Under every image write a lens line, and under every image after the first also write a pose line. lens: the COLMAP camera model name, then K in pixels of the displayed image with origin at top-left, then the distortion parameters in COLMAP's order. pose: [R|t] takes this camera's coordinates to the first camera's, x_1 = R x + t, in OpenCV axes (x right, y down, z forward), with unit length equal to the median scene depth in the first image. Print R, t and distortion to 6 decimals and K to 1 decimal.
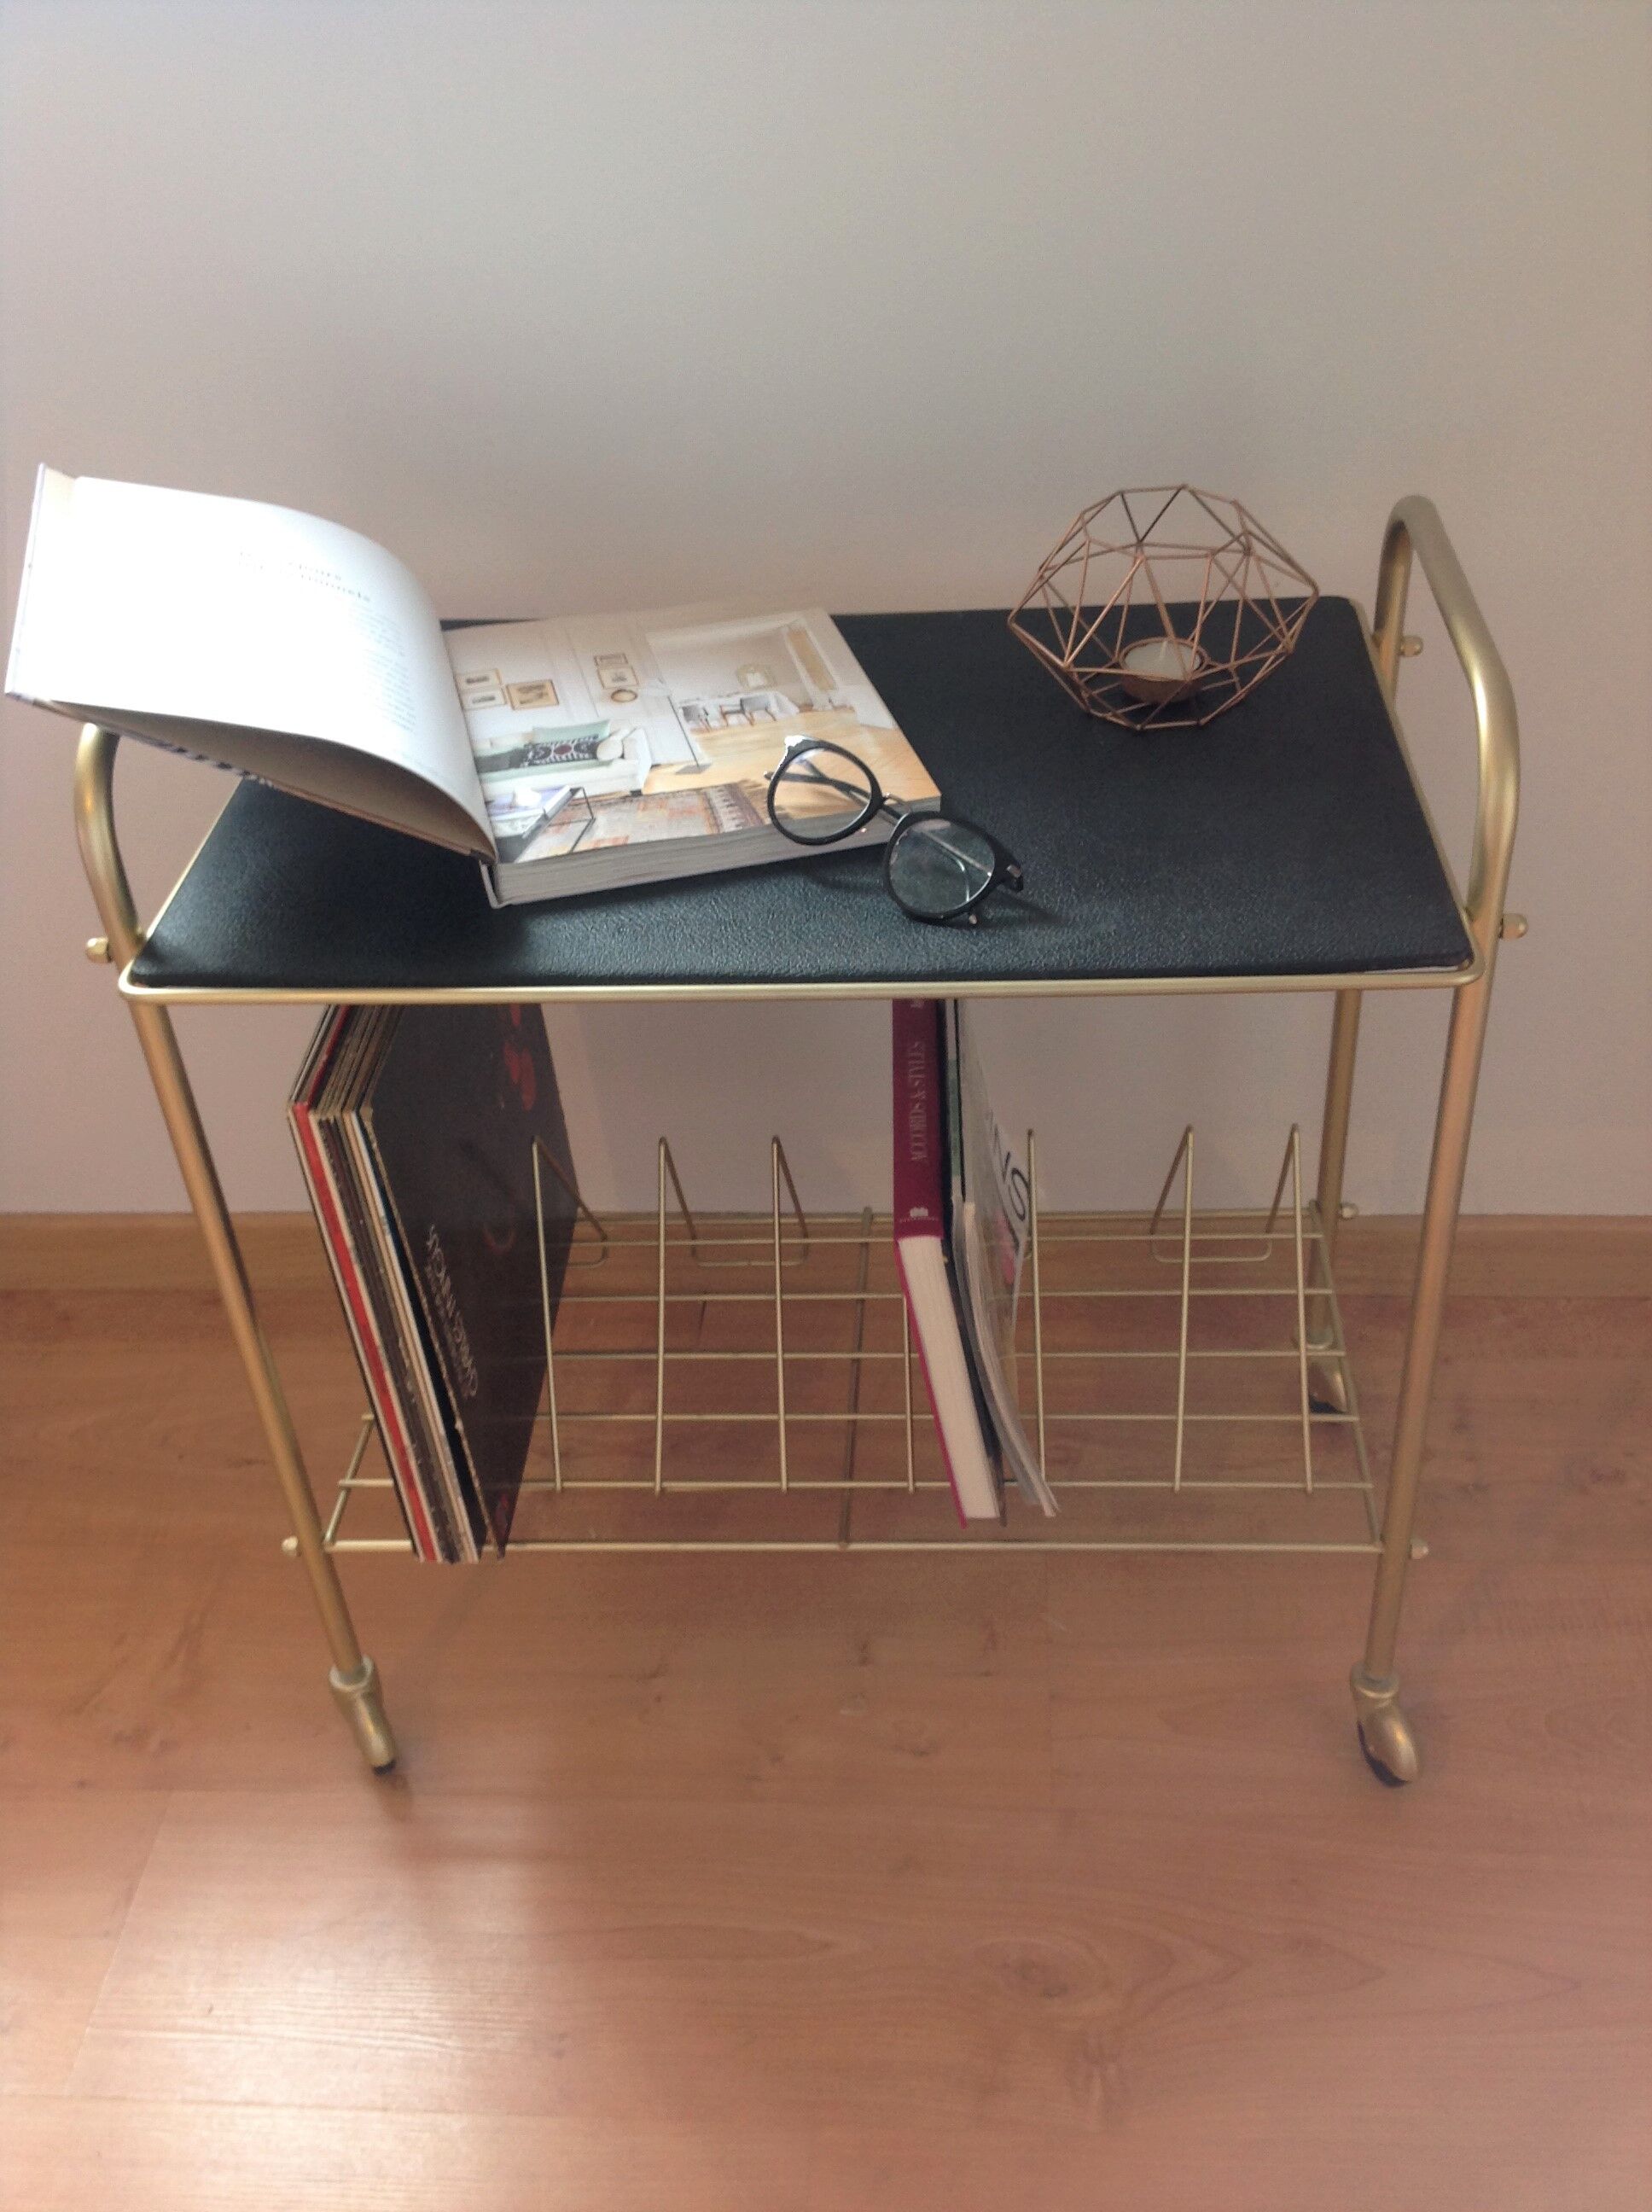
lens RADIAL K [[2137.8, 0, 826.0], [0, 2137.8, 1106.0], [0, 0, 1]] dist [0.141123, -0.323023]
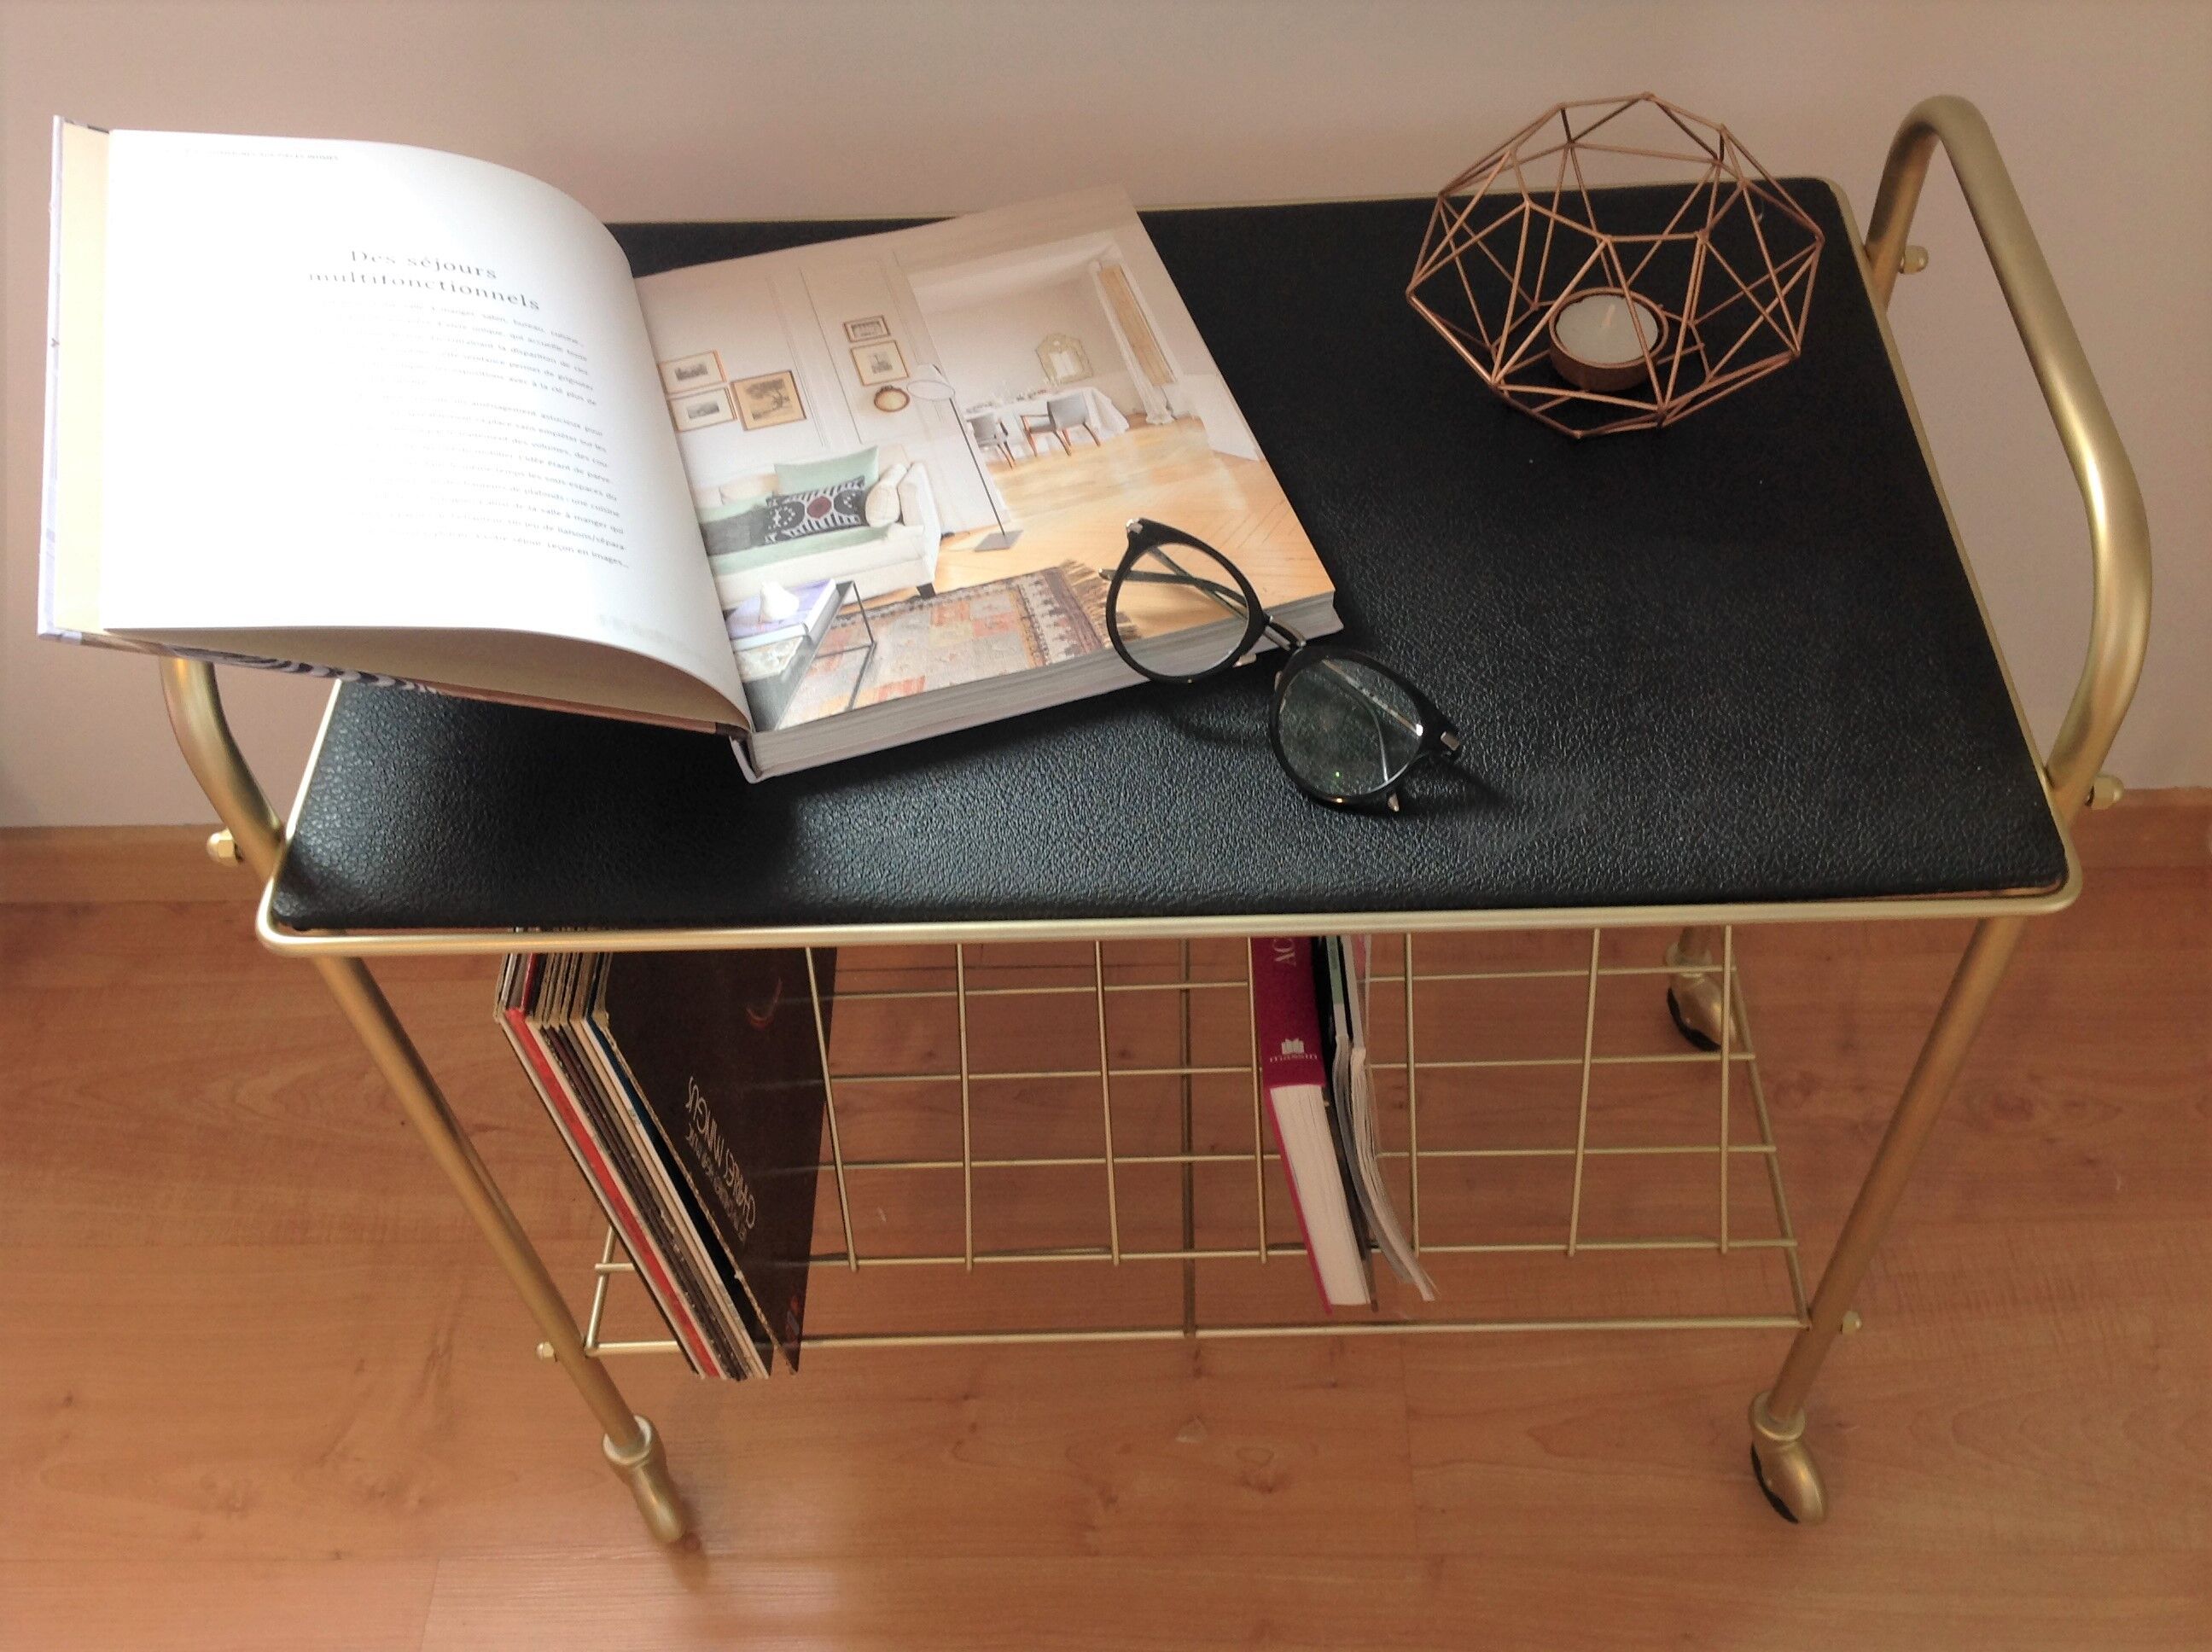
lens RADIAL K [[2145.7, 0, 1117.7], [0, 2145.7, 864.9], [0, 0, 1]] dist [0.137849, -0.334405]
pose [[0.998745, -0.038741, 0.031735, -0.046398], [0.029454, 0.966910, 0.253411, -0.227320], [-0.040502, -0.252158, 0.966838, 0.233635]]
